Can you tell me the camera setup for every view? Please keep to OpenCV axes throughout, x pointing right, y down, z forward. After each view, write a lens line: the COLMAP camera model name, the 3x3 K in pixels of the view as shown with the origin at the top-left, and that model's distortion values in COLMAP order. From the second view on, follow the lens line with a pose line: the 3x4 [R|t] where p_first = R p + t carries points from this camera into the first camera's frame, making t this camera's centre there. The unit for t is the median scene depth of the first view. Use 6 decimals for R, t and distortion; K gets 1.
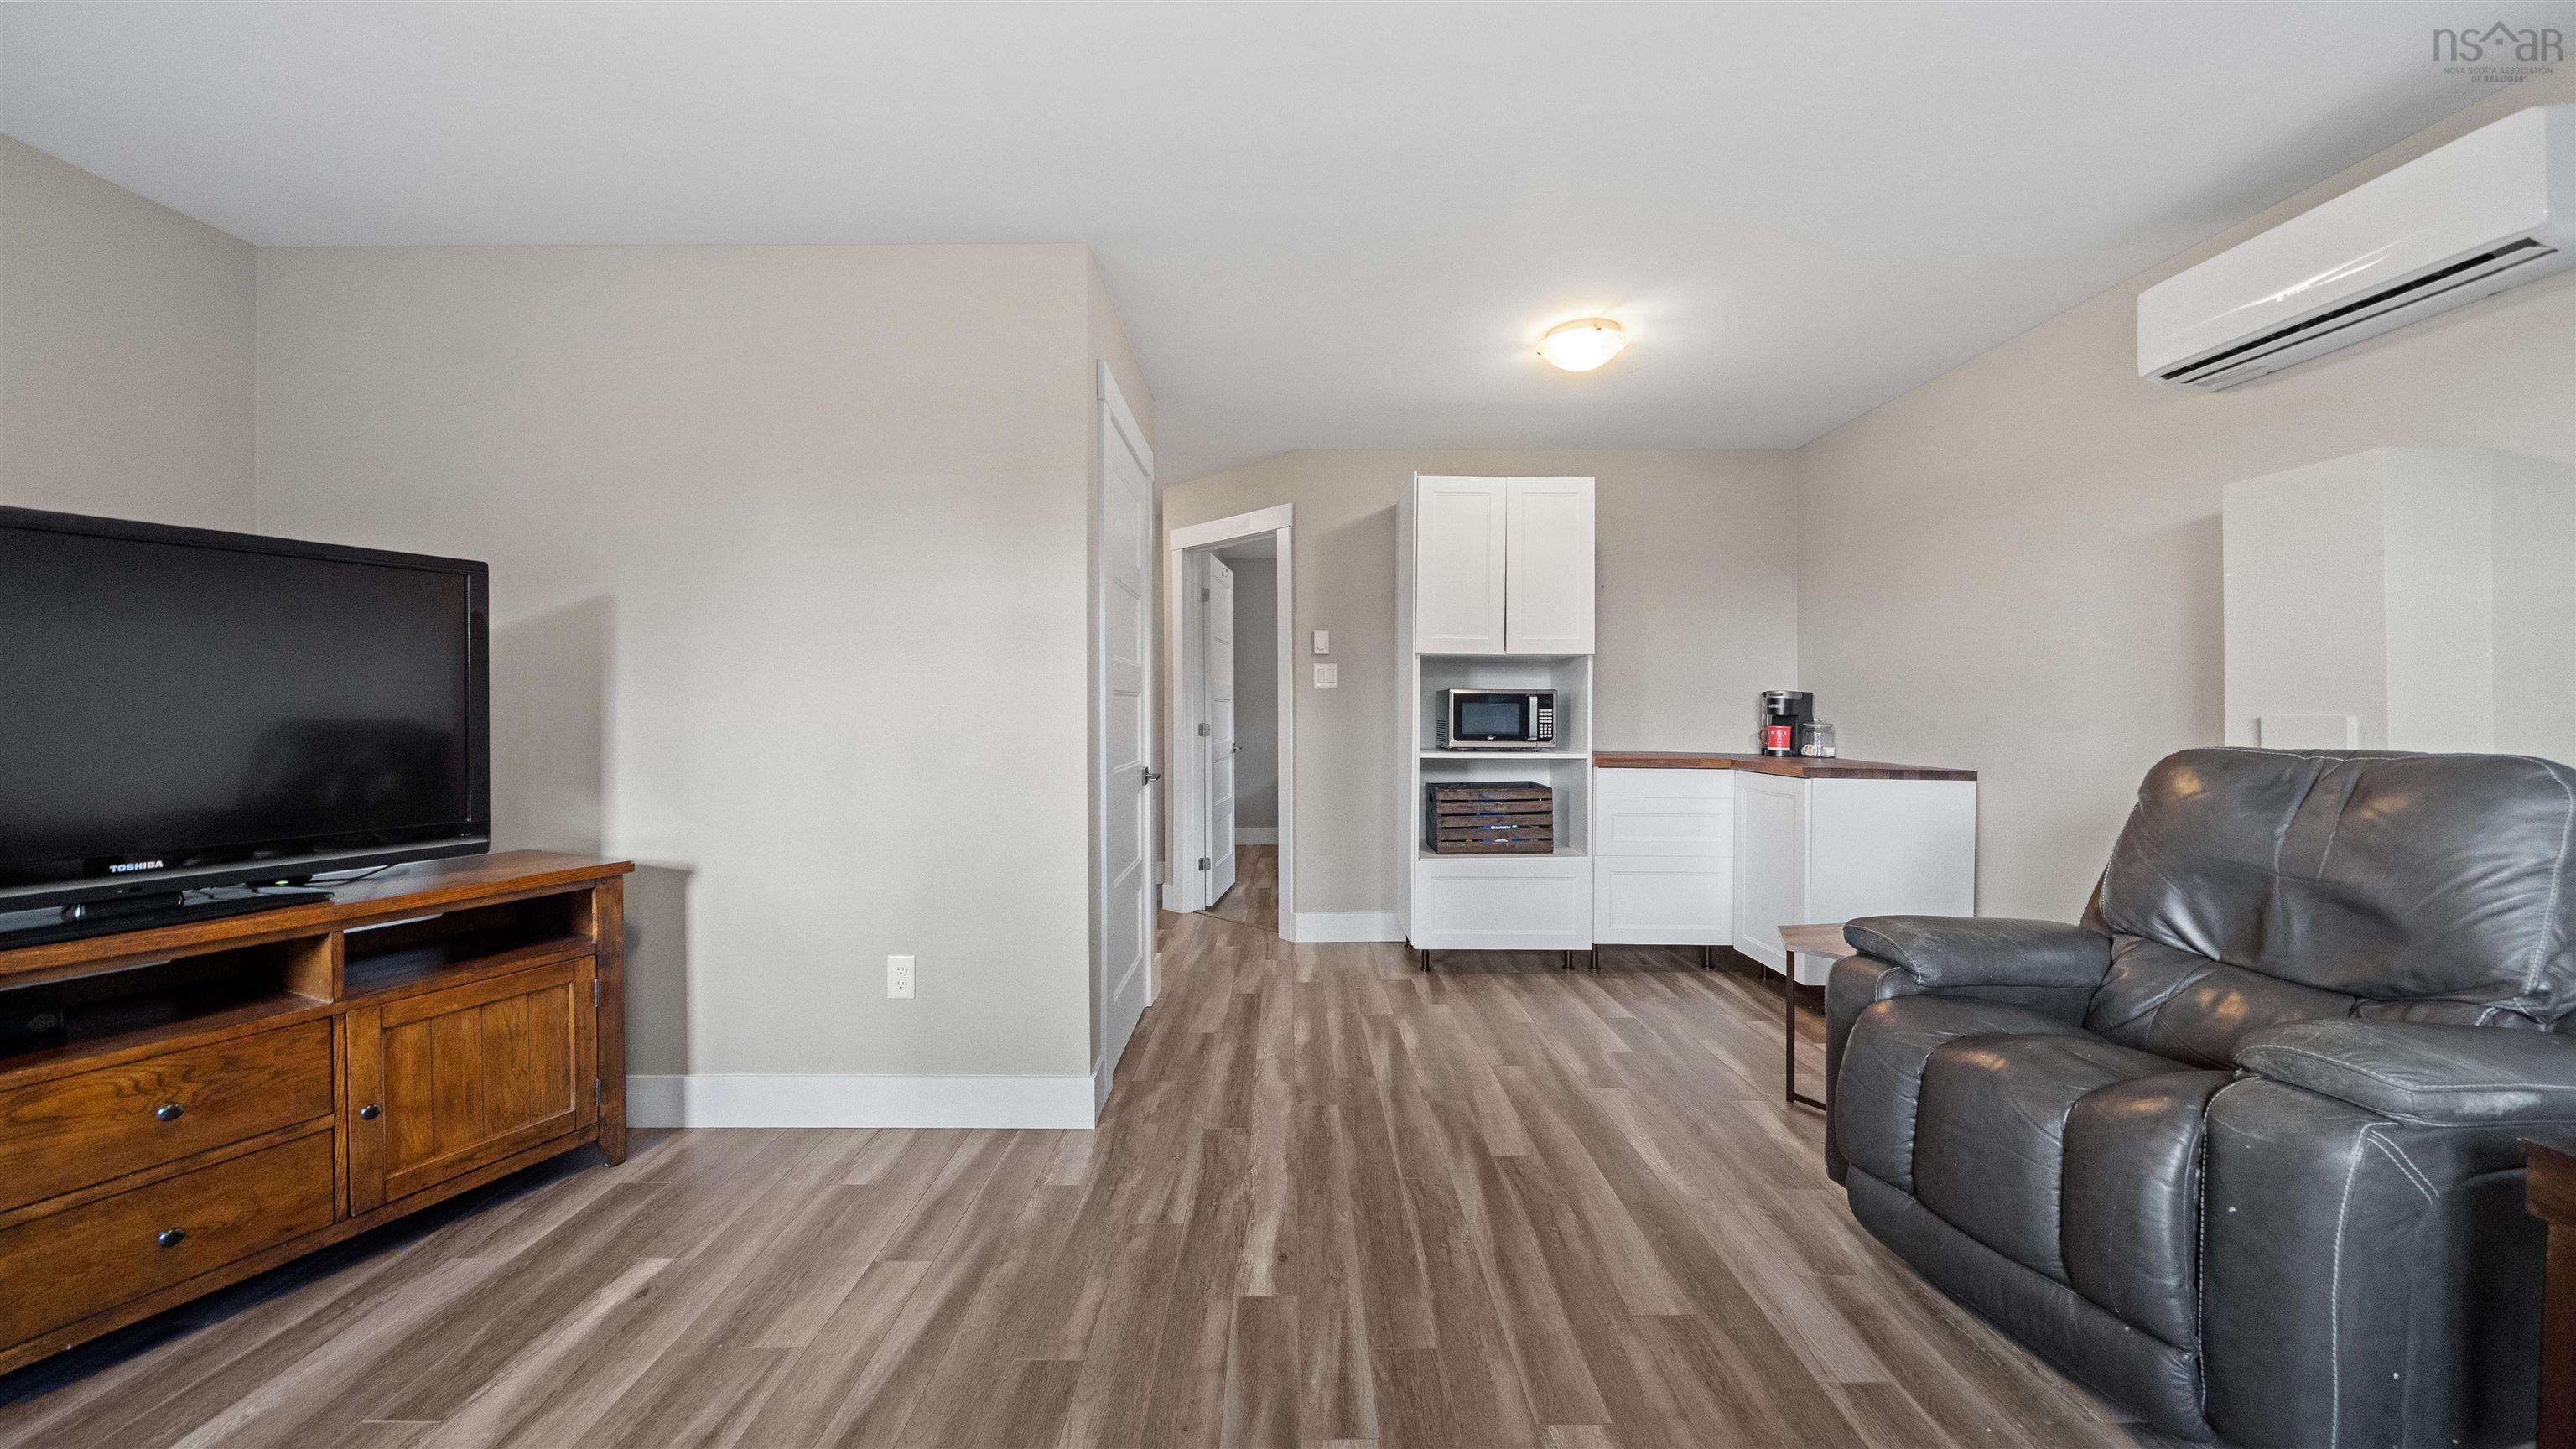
lens RADIAL K [[918.2, 0, 1293.2], [0, 918.2, 708.2], [0, 0, 1]] dist [-0.002852, 0.000297]
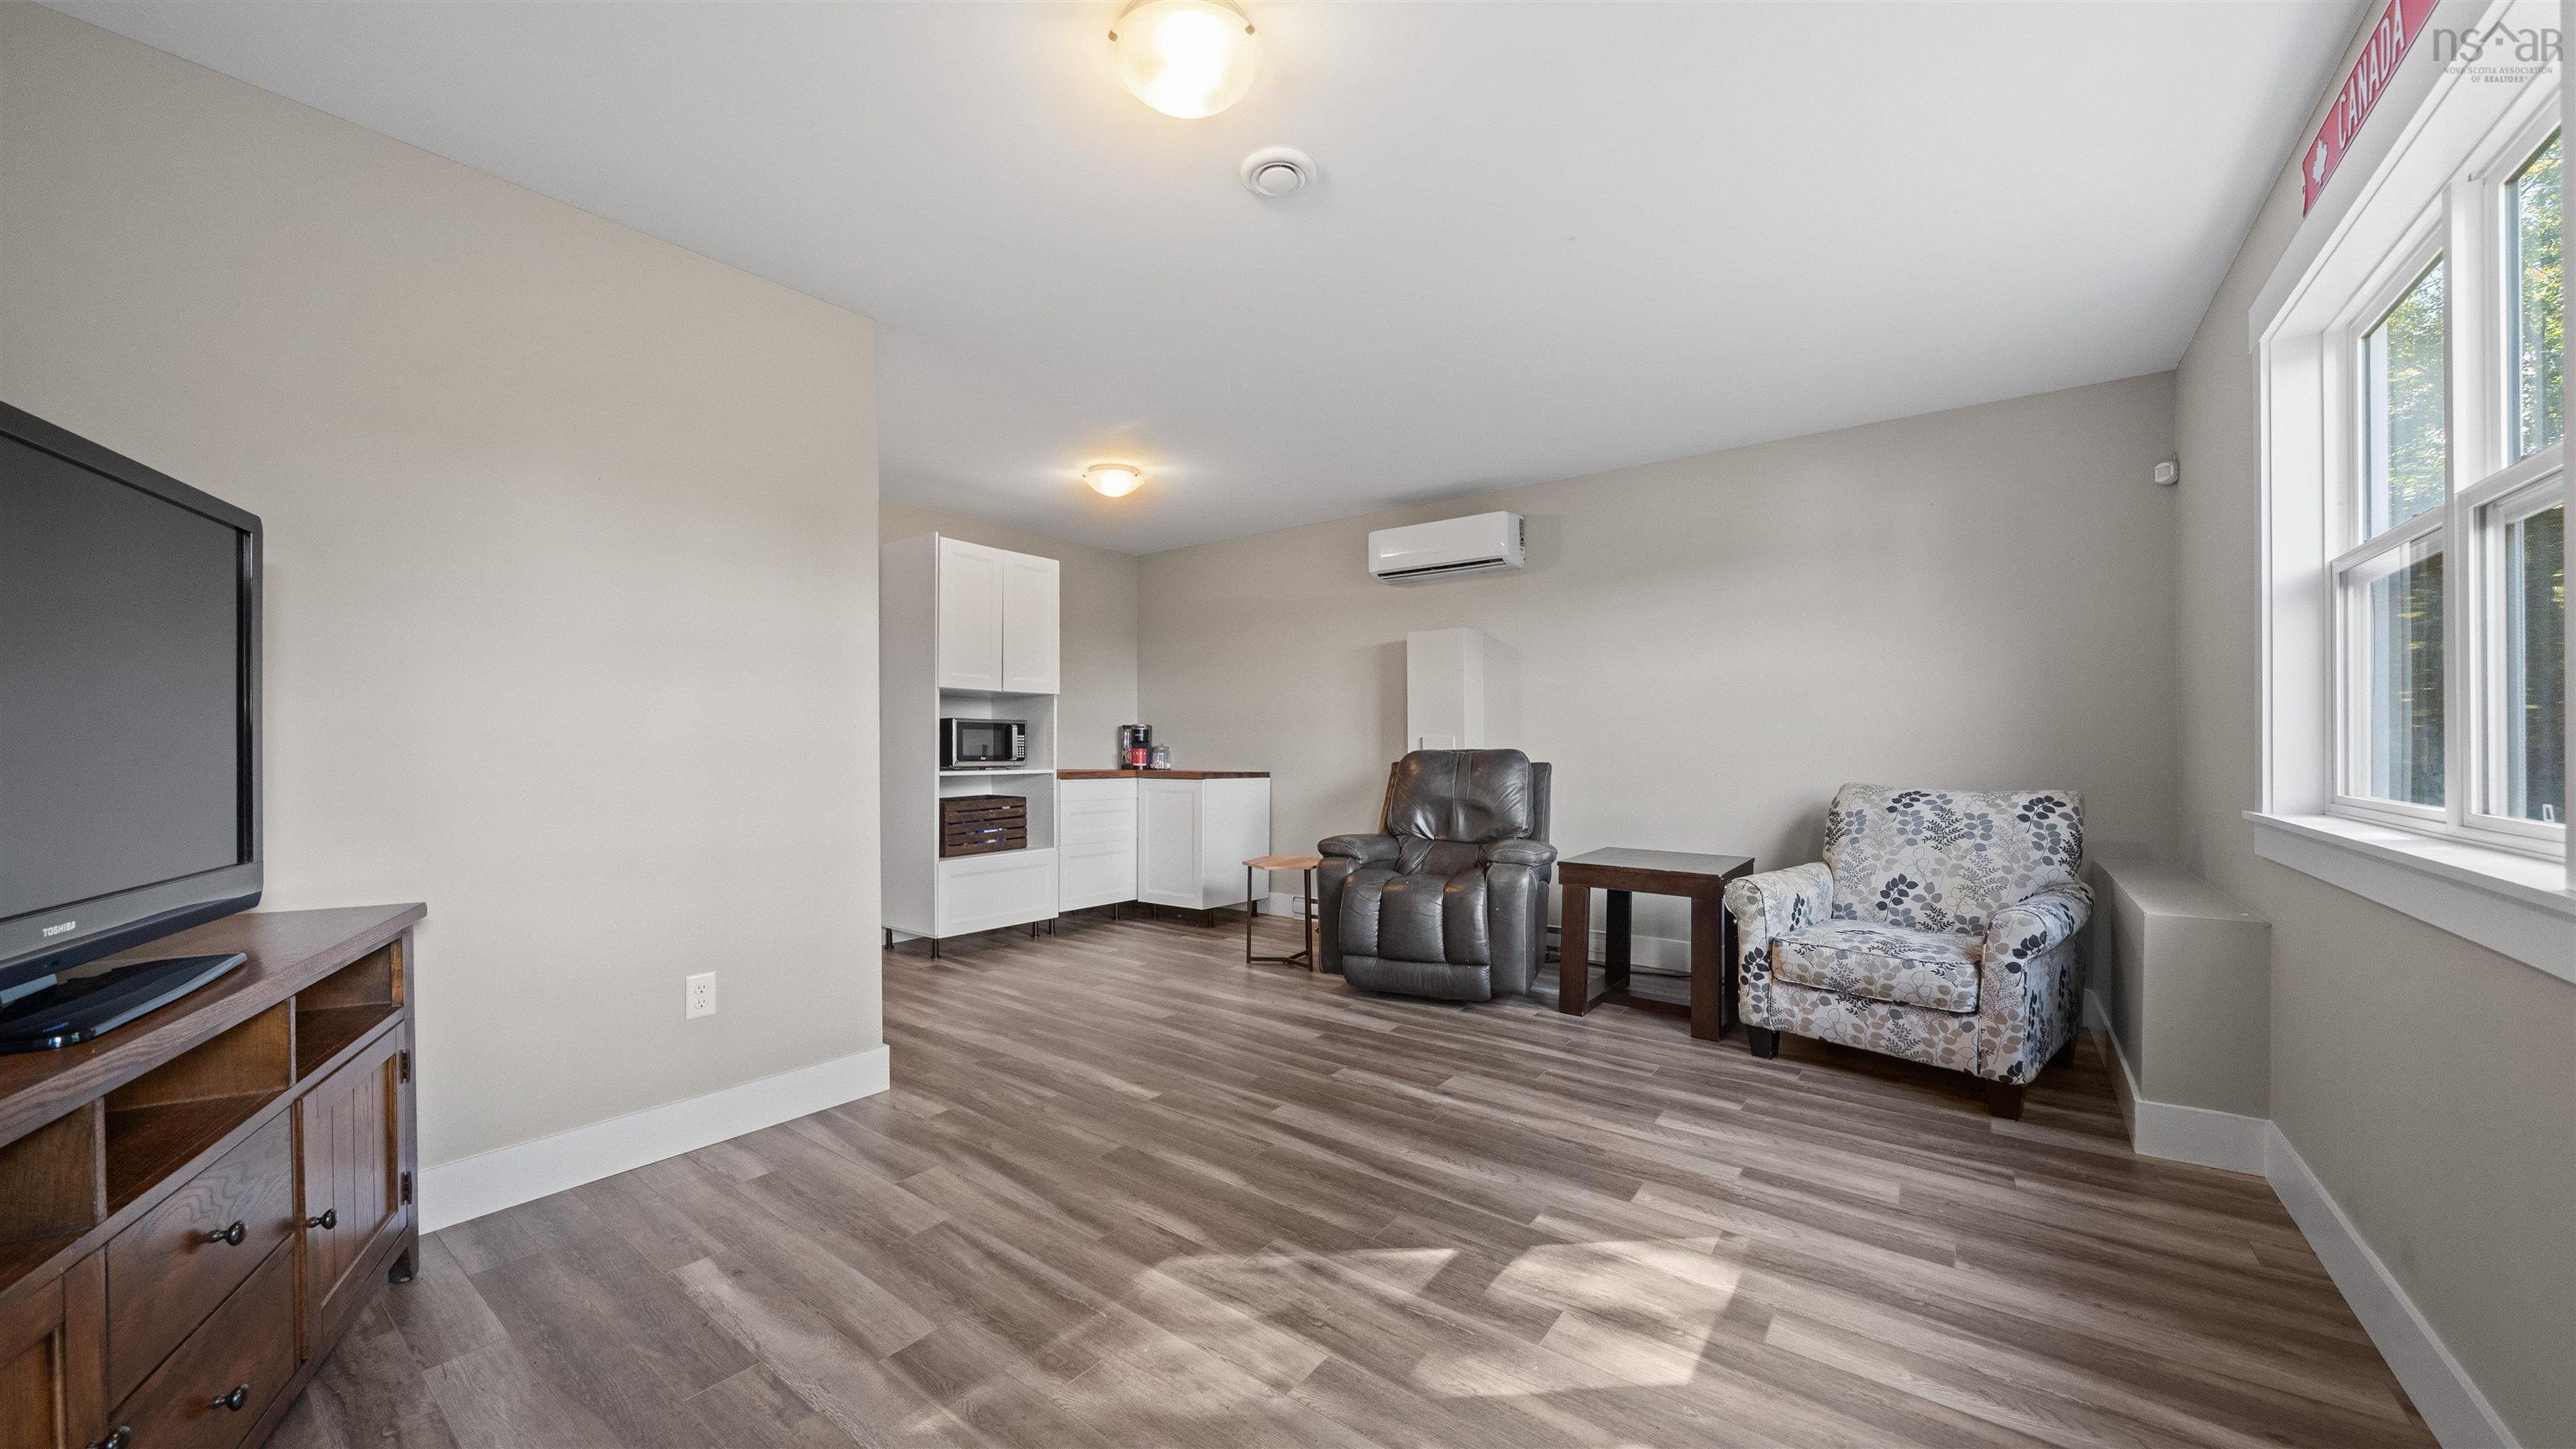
lens RADIAL K [[918.2, 0, 1271.6], [0, 918.2, 748.3], [0, 0, 1]] dist [-0.002852, 0.000297]
pose [[0.617646, -0.004858, 0.786441, -0.990129], [0.001878, 0.999987, 0.004703, 0.026398], [-0.786454, -0.001428, 0.617647, -0.116292]]
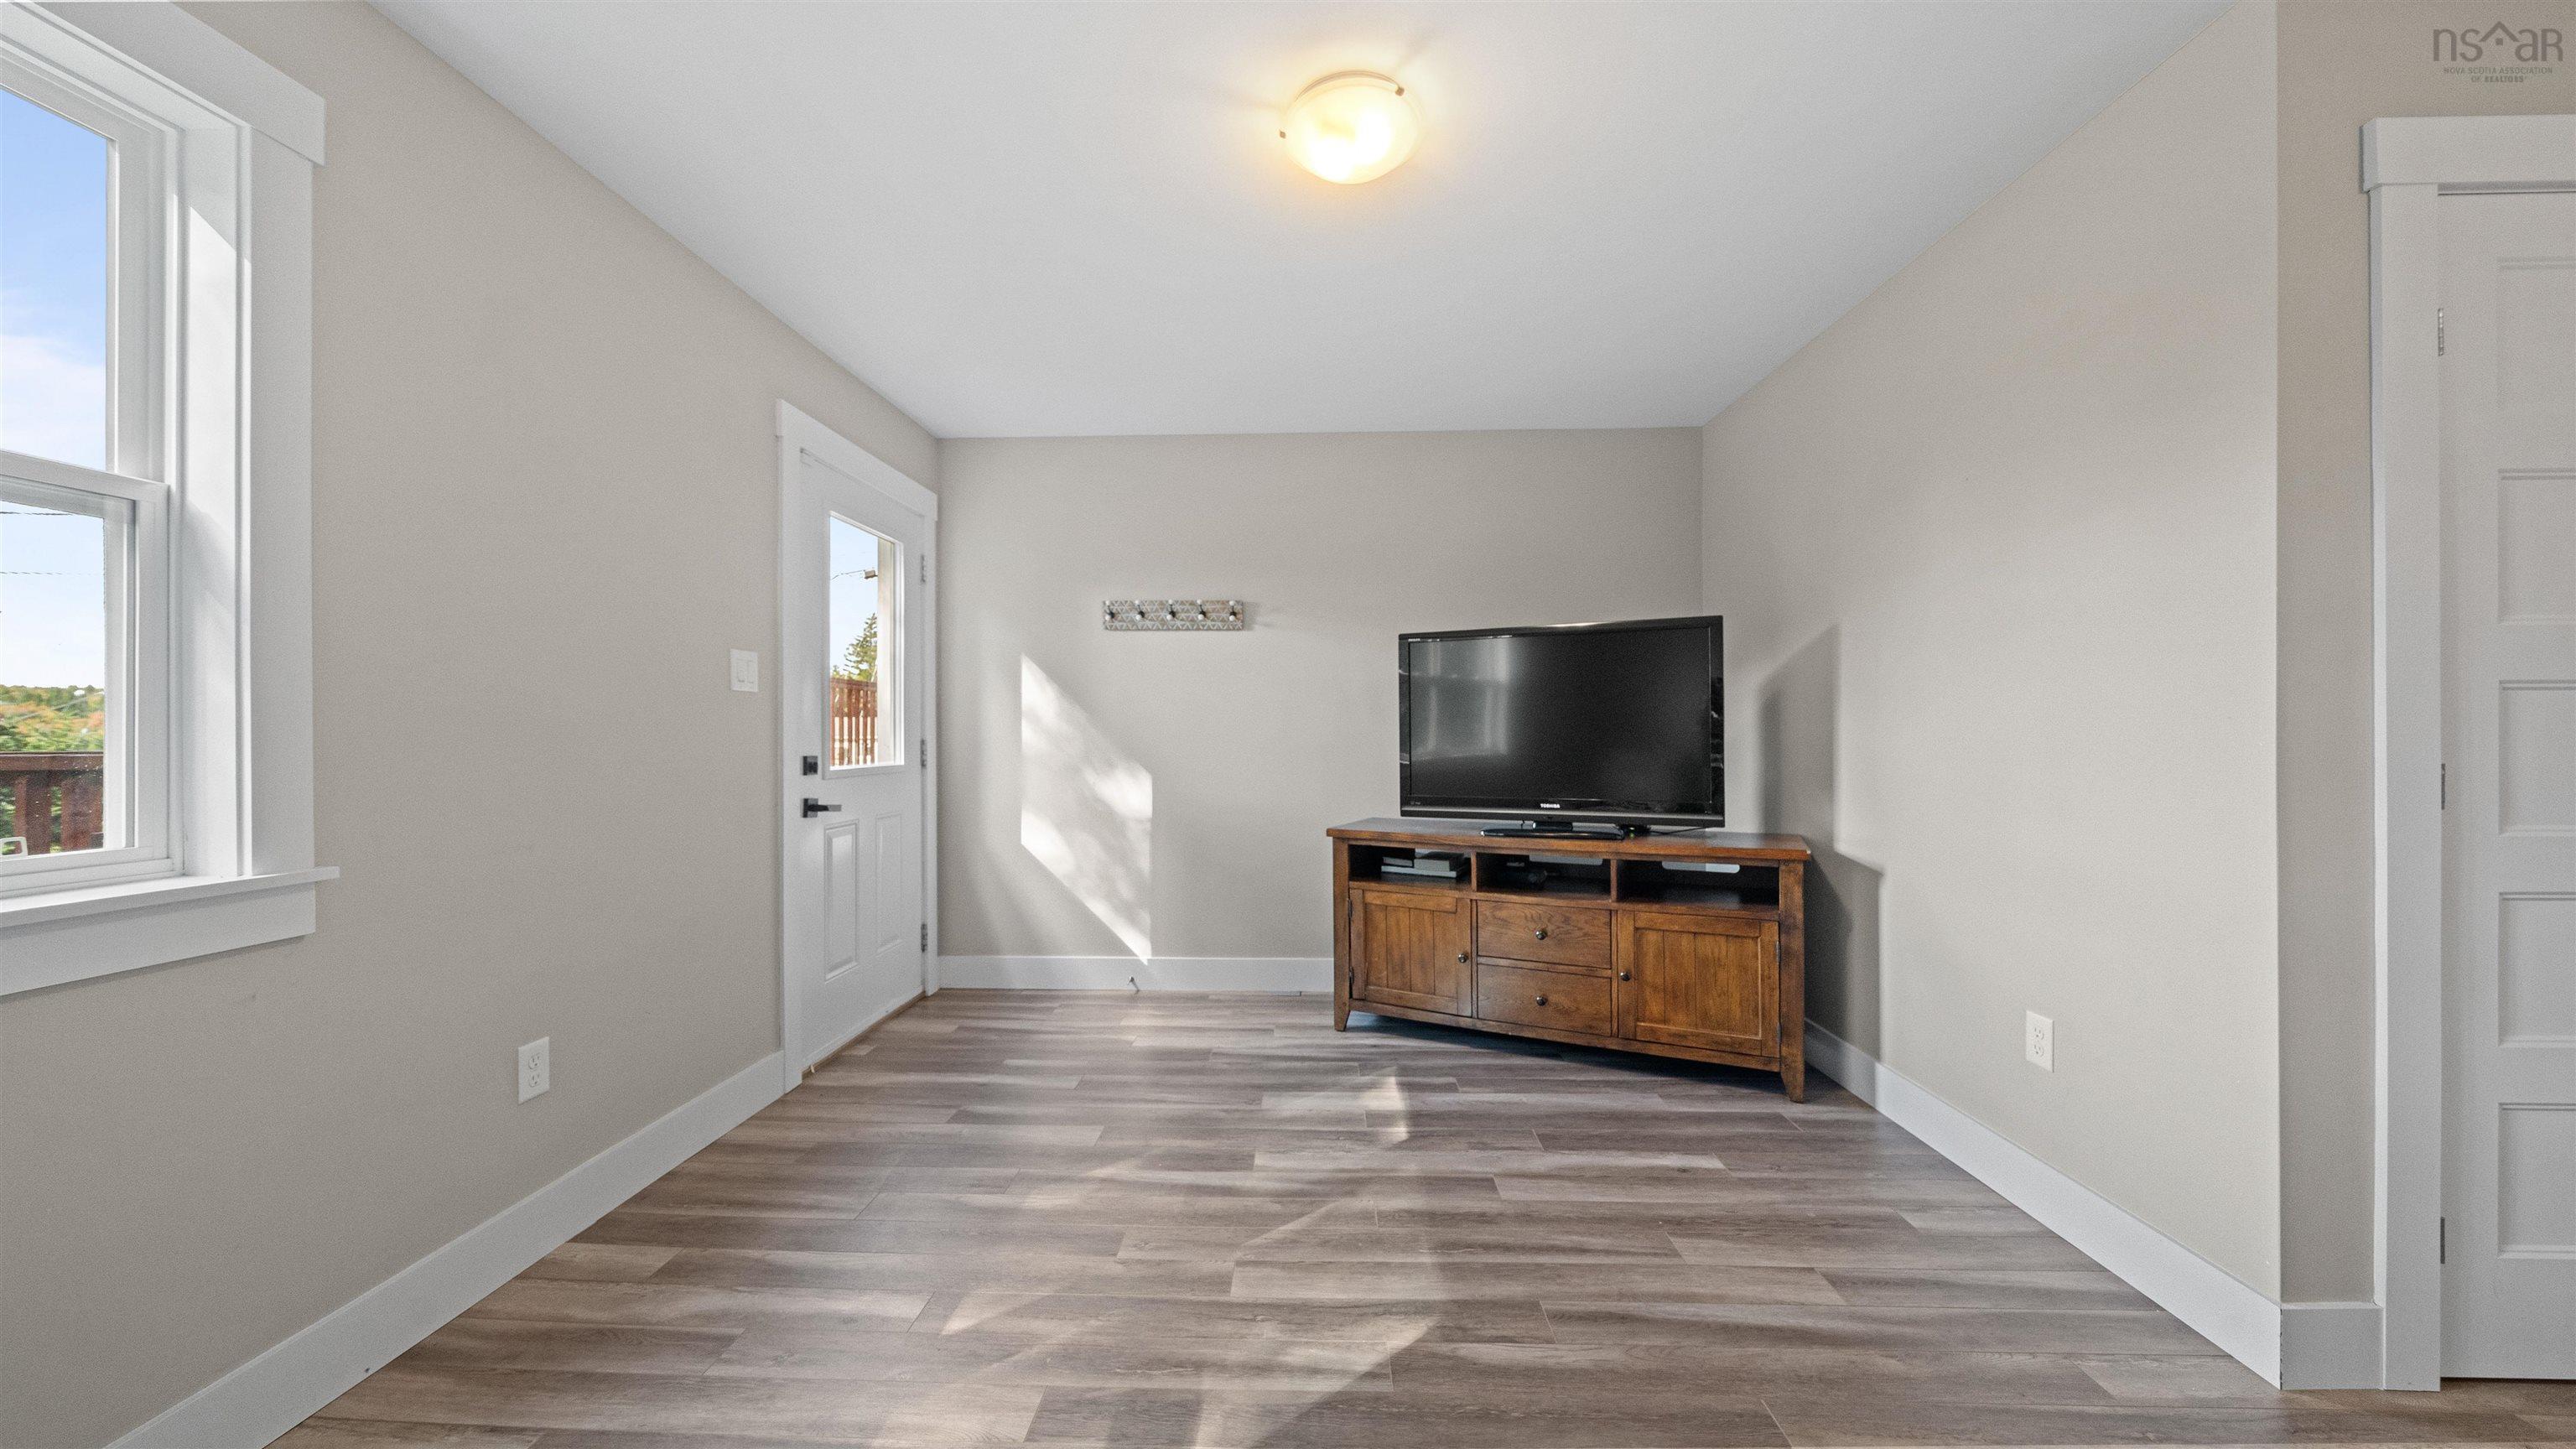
lens RADIAL K [[918.2, 0, 1304.7], [0, 918.2, 722.5], [0, 0, 1]] dist [-0.002852, 0.000297]
pose [[-0.034833, -0.001221, -0.999392, 0.520905], [0.006333, 0.999979, -0.001442, -0.001281], [0.999373, -0.006379, -0.034825, 0.431230]]
